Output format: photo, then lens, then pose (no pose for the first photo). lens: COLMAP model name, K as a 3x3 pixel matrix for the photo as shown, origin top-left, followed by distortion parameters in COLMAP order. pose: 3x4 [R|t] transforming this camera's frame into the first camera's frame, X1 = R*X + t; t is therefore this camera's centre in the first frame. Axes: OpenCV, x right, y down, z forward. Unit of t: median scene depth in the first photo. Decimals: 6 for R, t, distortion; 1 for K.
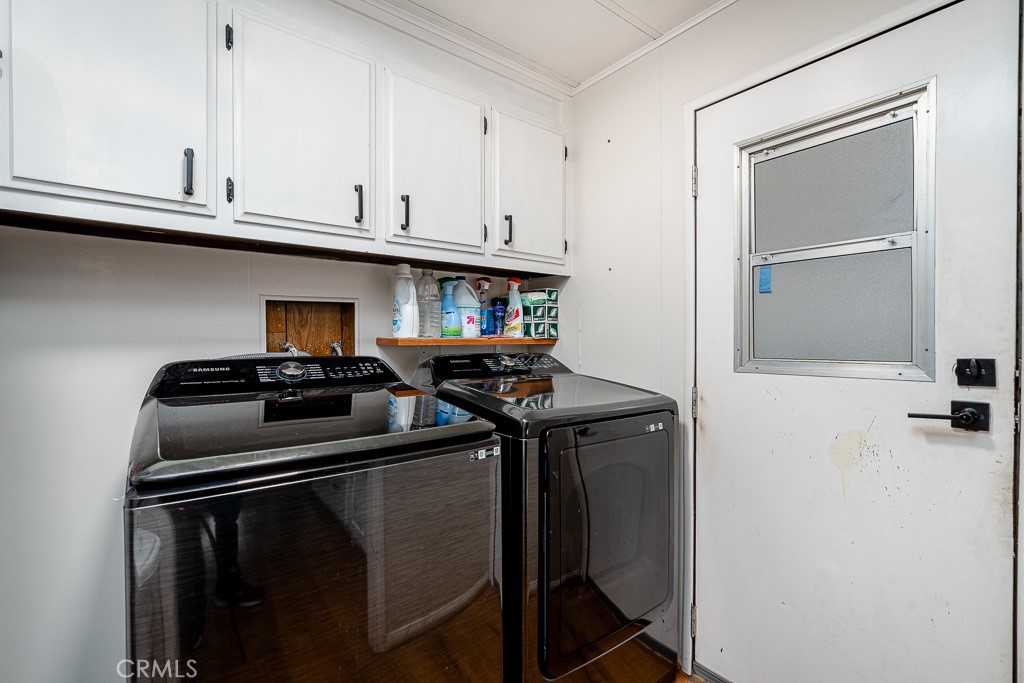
lens RADIAL K [[466.9, 0, 512.3], [0, 466.9, 342.4], [0, 0, 1]] dist [0.017850, -0.000118]
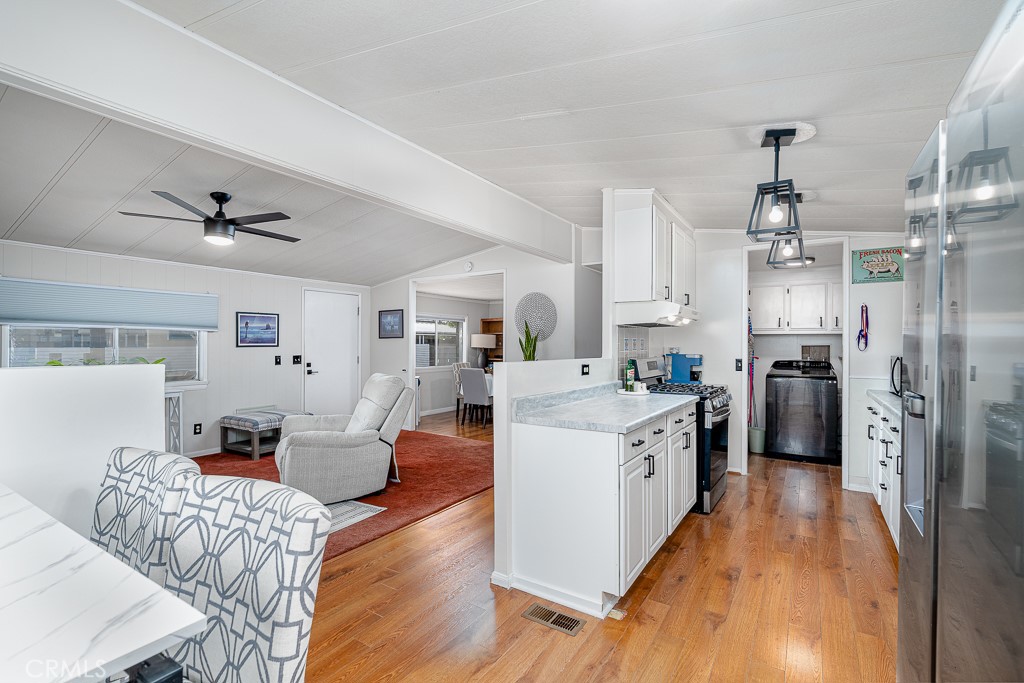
lens RADIAL K [[466.9, 0, 508.8], [0, 466.9, 344.4], [0, 0, 1]] dist [0.017850, -0.000118]
pose [[0.312231, 0.008824, -0.949965, 2.227204], [-0.014043, 0.999890, 0.004673, -0.077884], [0.949902, 0.011881, 0.312321, -2.322004]]
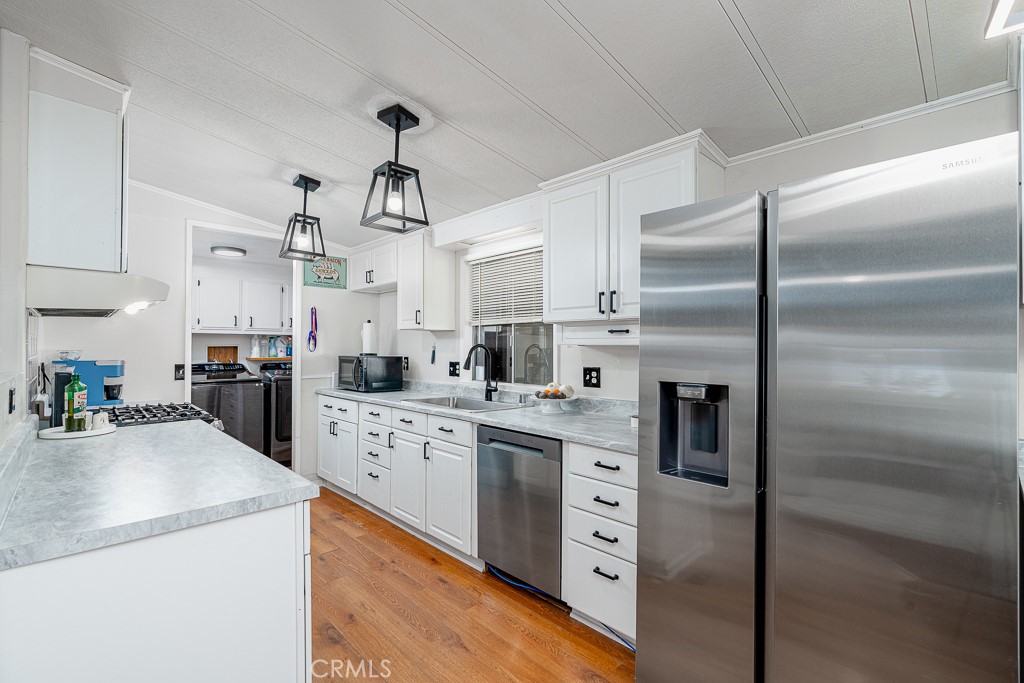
lens RADIAL K [[466.9, 0, 510.9], [0, 466.9, 346.8], [0, 0, 1]] dist [0.017850, -0.000118]
pose [[0.996332, 0.009153, 0.085077, 1.280888], [-0.008283, 0.999910, -0.010572, -0.066731], [-0.085166, 0.009828, 0.996318, -2.408257]]
